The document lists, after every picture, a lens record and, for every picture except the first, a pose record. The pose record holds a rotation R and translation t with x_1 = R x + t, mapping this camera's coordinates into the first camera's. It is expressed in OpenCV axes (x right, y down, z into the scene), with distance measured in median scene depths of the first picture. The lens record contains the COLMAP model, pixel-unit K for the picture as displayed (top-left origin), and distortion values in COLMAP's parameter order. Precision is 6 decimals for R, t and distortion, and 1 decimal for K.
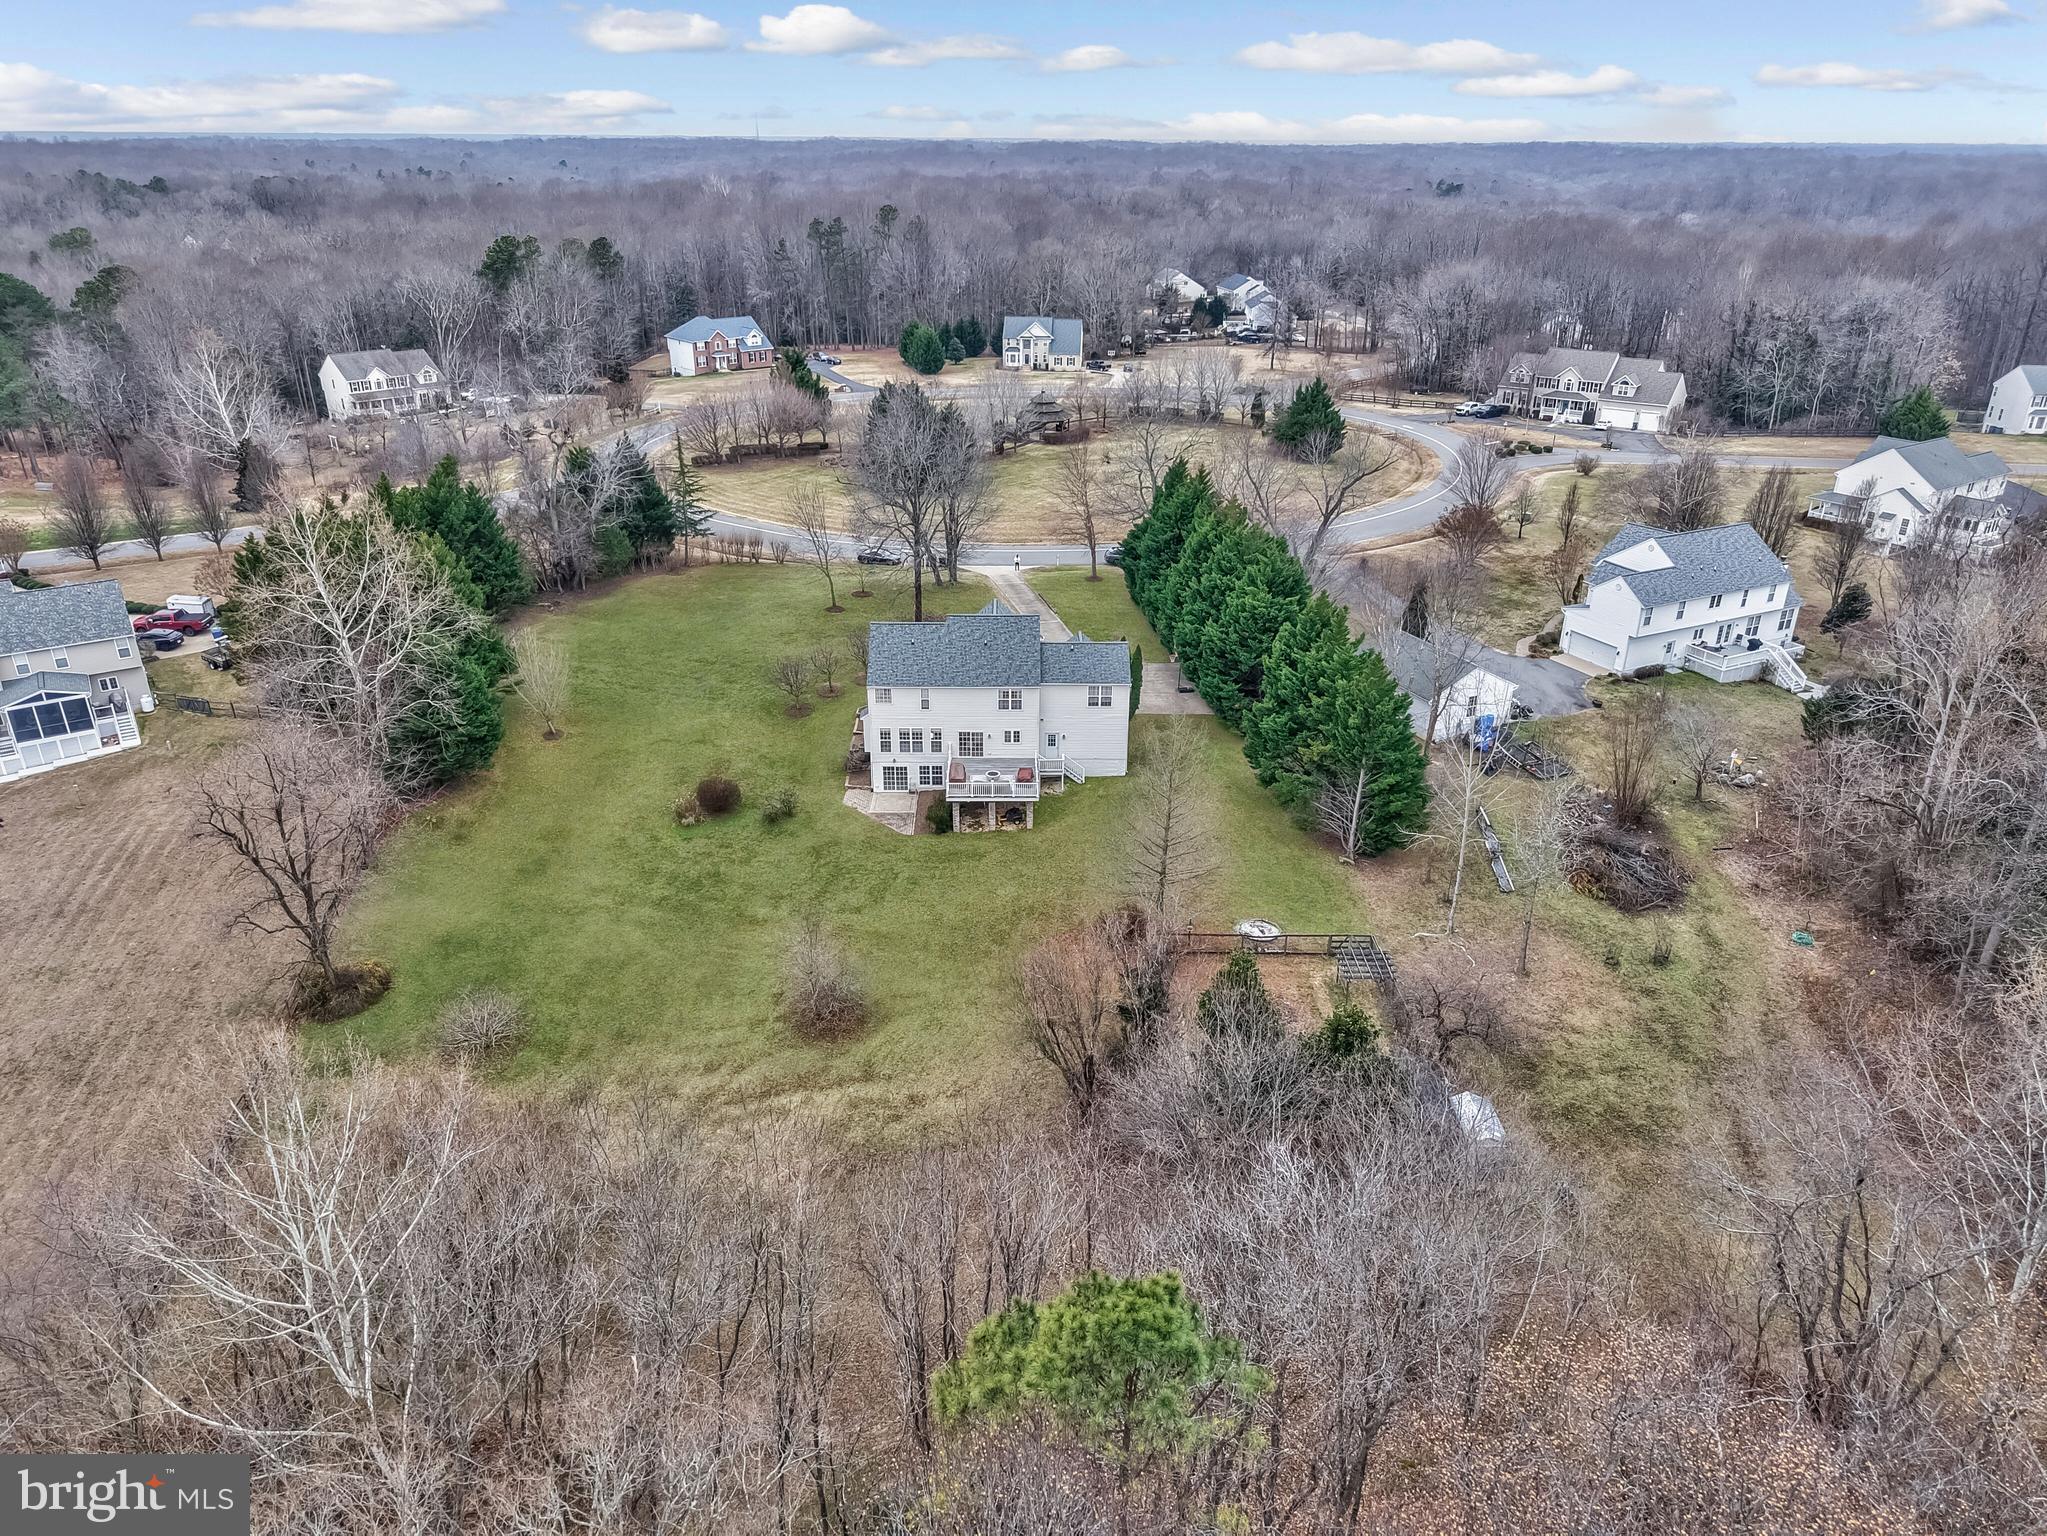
lens RADIAL K [[1387.4, 0, 1036.6], [0, 1387.4, 756.1], [0, 0, 1]] dist [0.007771, -0.001040]
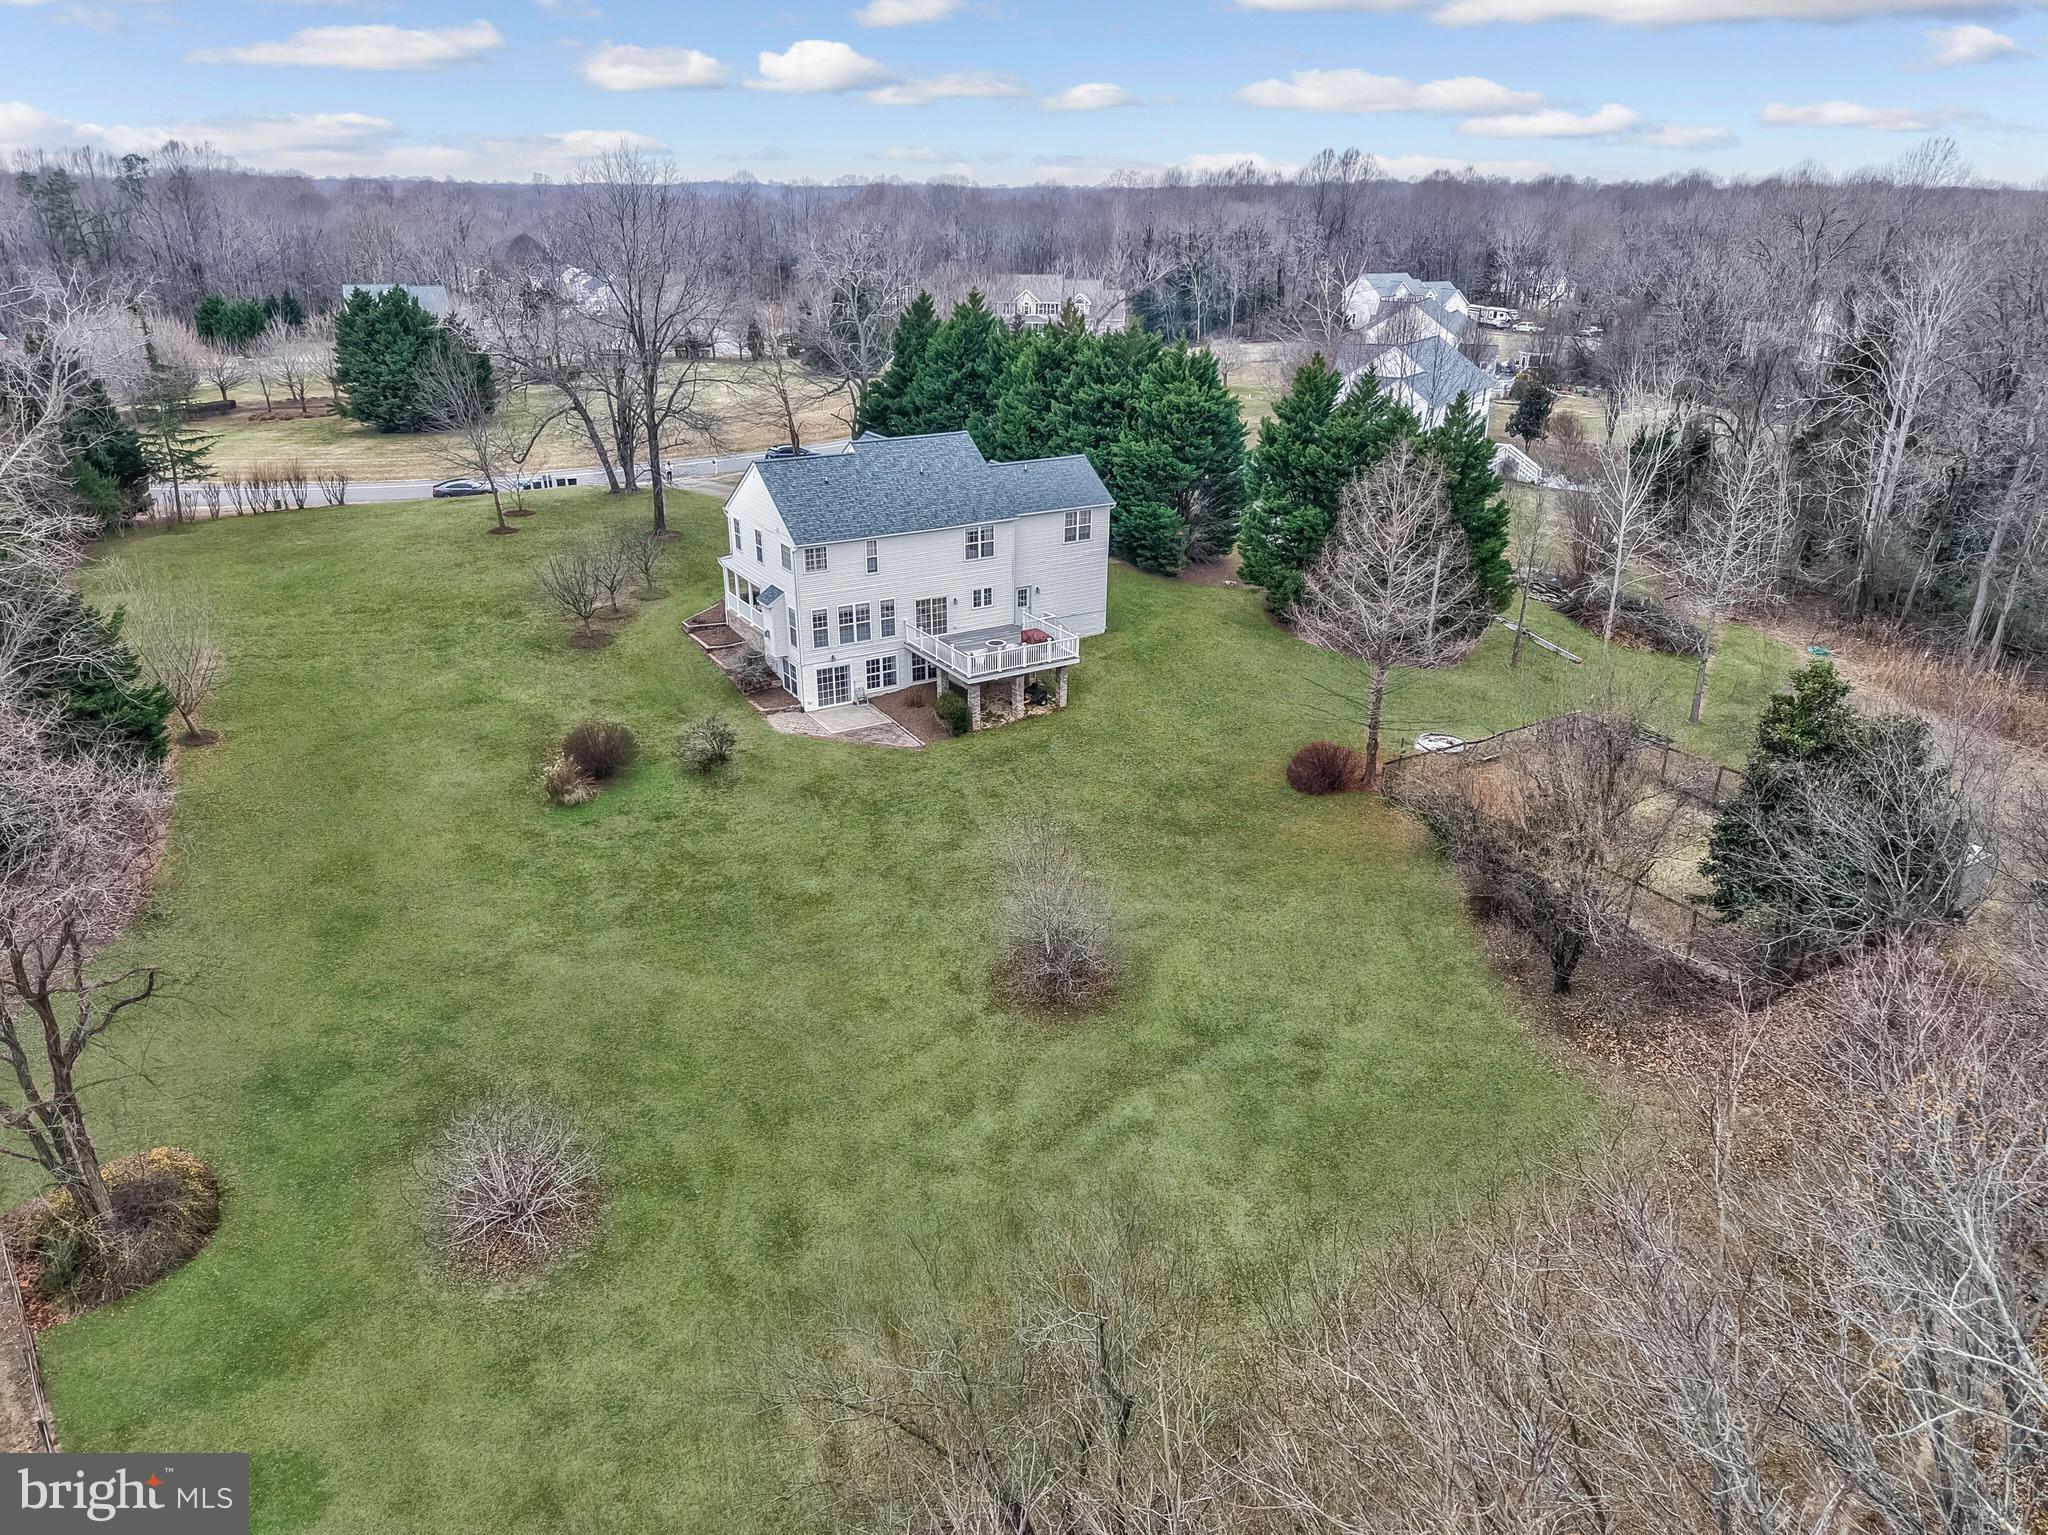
lens RADIAL K [[1388.1, 0, 1037.1], [0, 1388.1, 755.6], [0, 0, 1]] dist [0.007771, -0.001040]
pose [[0.854764, -0.196668, 0.480313, -0.361053], [0.211441, 0.977101, 0.023802, 0.056291], [-0.473995, 0.081213, 0.876774, 0.361005]]
